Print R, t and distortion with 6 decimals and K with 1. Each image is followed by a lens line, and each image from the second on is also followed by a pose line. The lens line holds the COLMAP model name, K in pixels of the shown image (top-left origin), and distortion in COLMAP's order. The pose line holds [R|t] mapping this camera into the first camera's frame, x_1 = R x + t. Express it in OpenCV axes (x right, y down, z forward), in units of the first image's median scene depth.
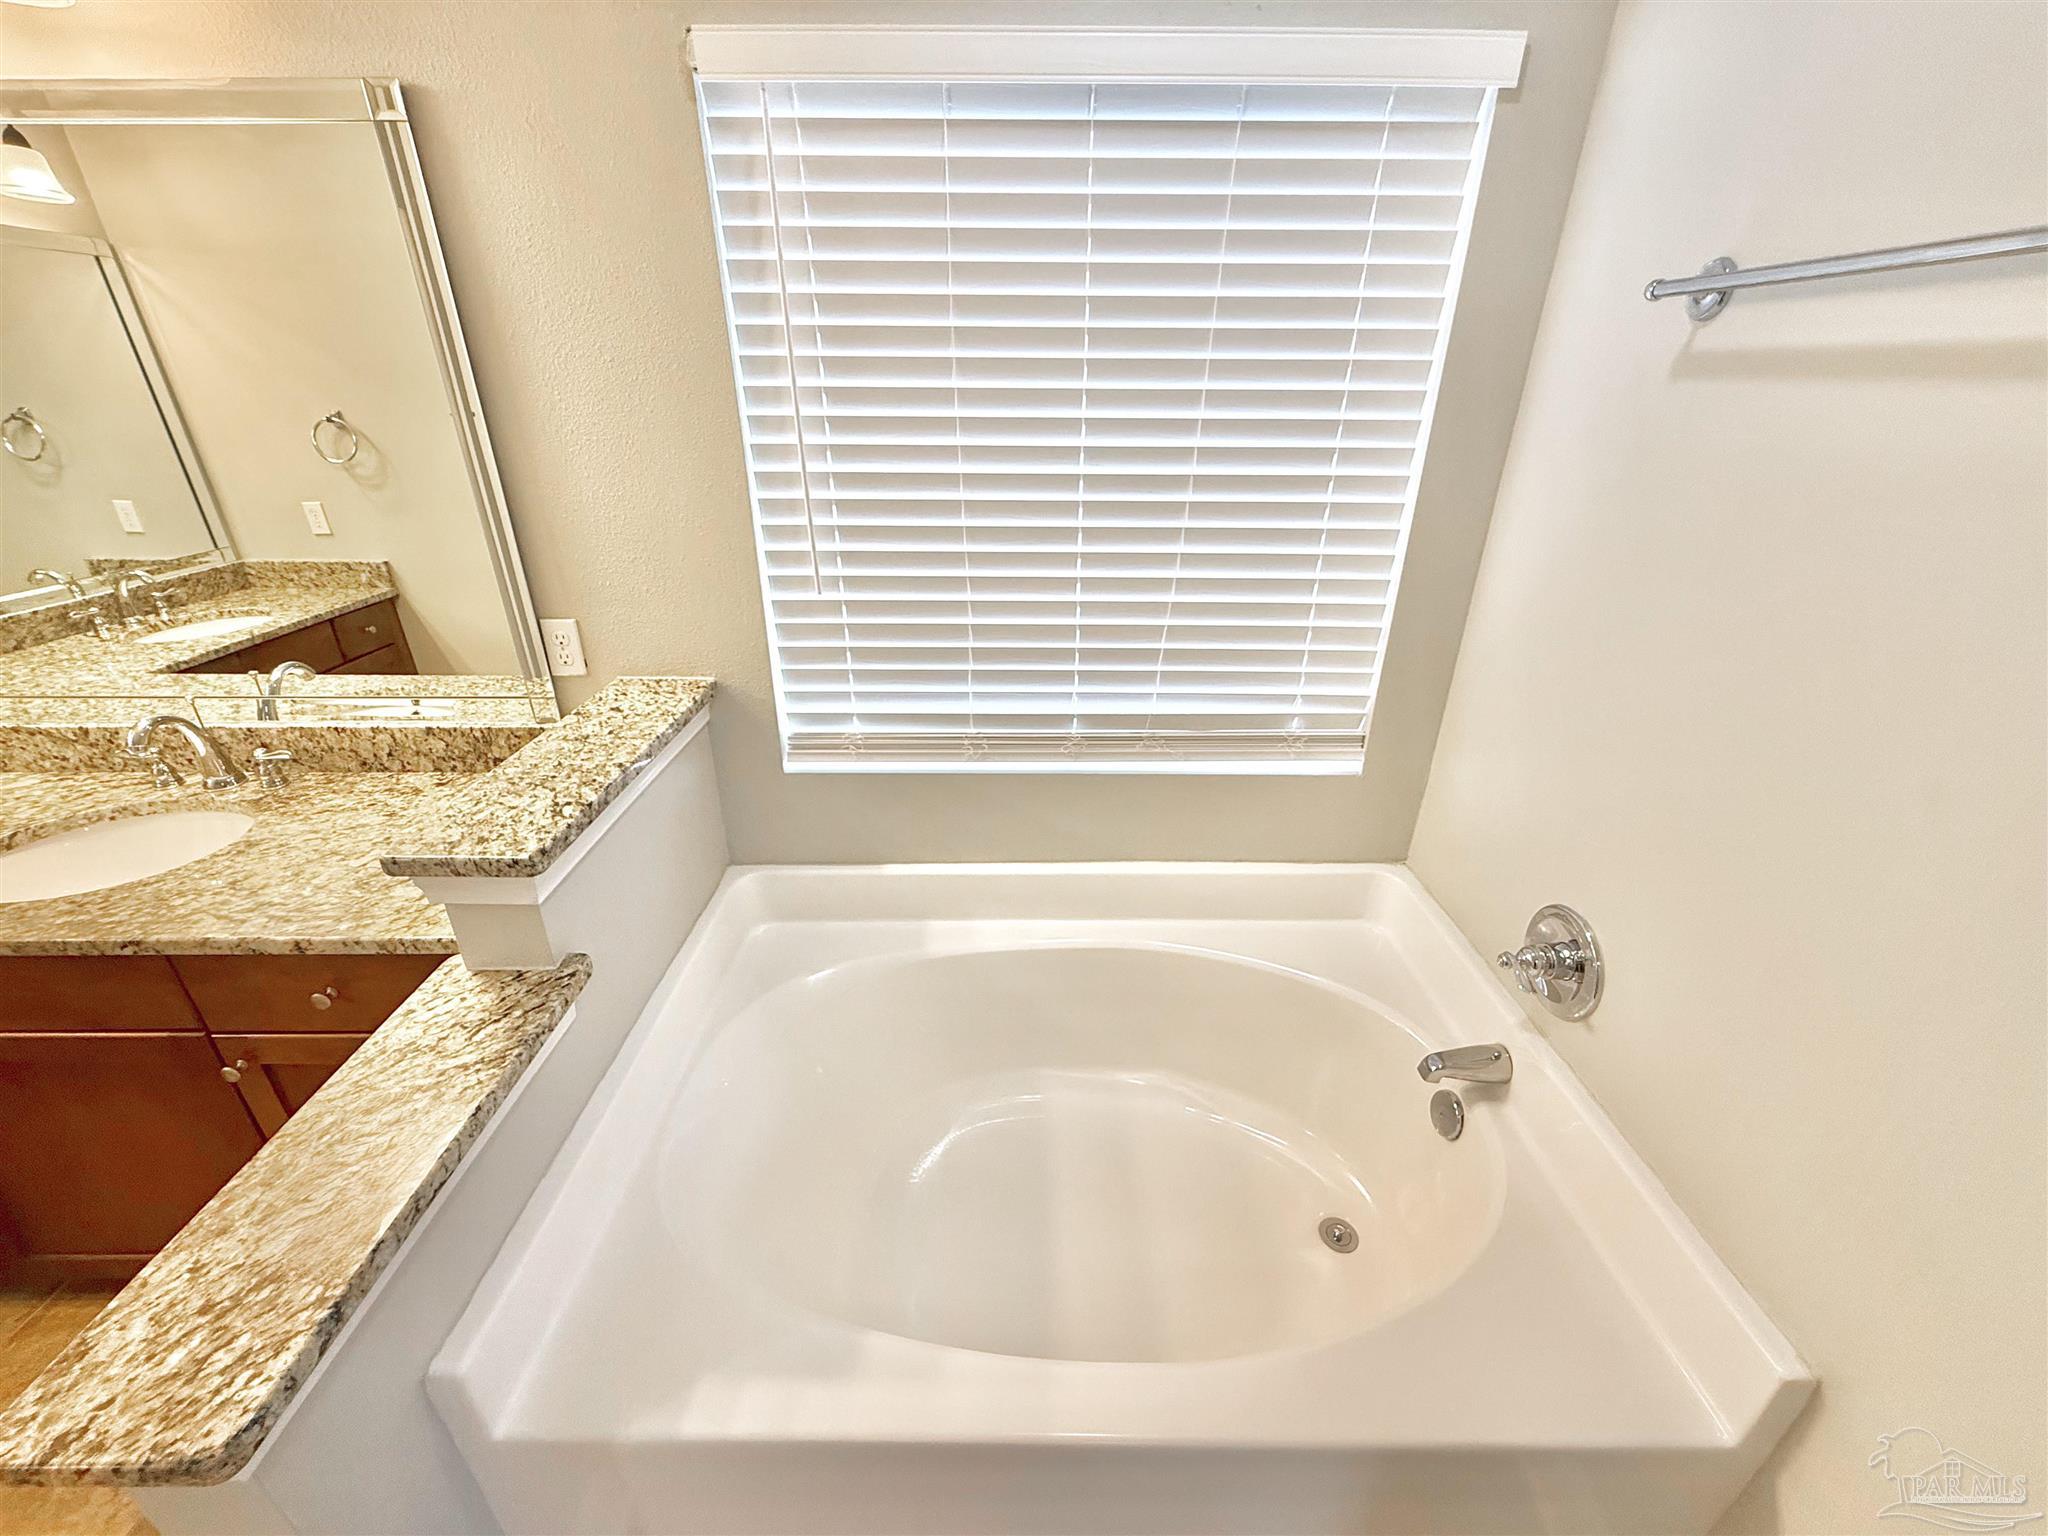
lens RADIAL K [[822.2, 0, 1020.7], [0, 822.2, 773.8], [0, 0, 1]] dist [-0.000931, 0.000434]
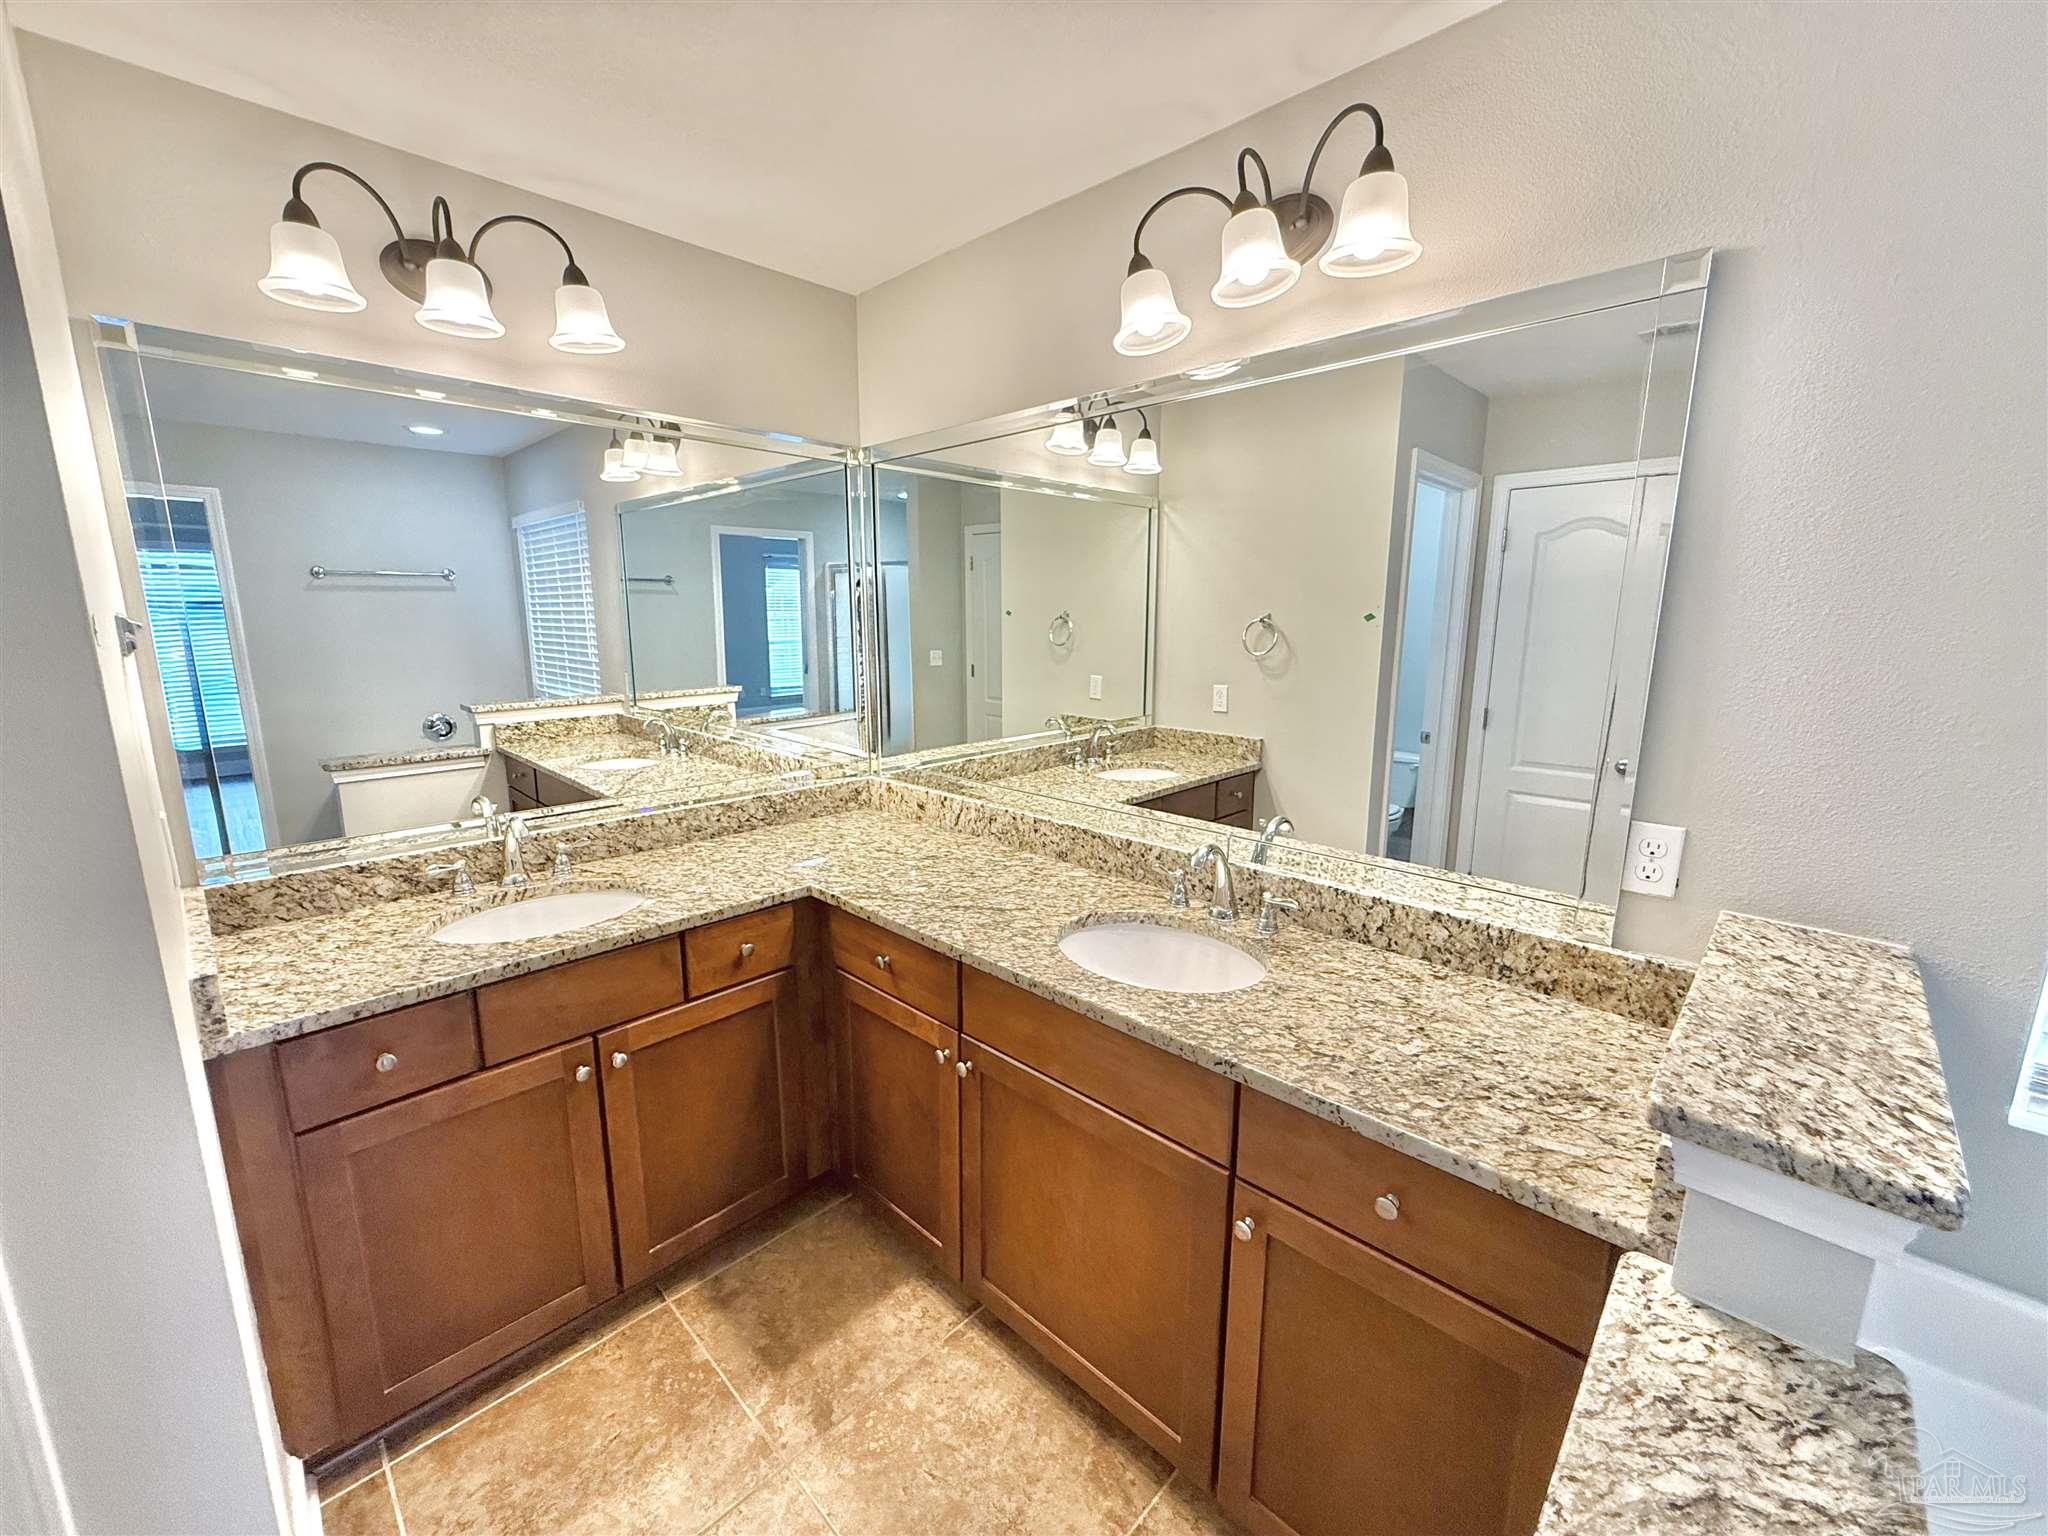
lens RADIAL K [[822.2, 0, 1013.8], [0, 822.2, 769.6], [0, 0, 1]] dist [-0.000931, 0.000434]
pose [[0.713819, 0.131295, -0.687913, -0.447492], [-0.301847, 0.944028, -0.133037, 0.057053], [0.631942, 0.302609, 0.713496, 0.007762]]
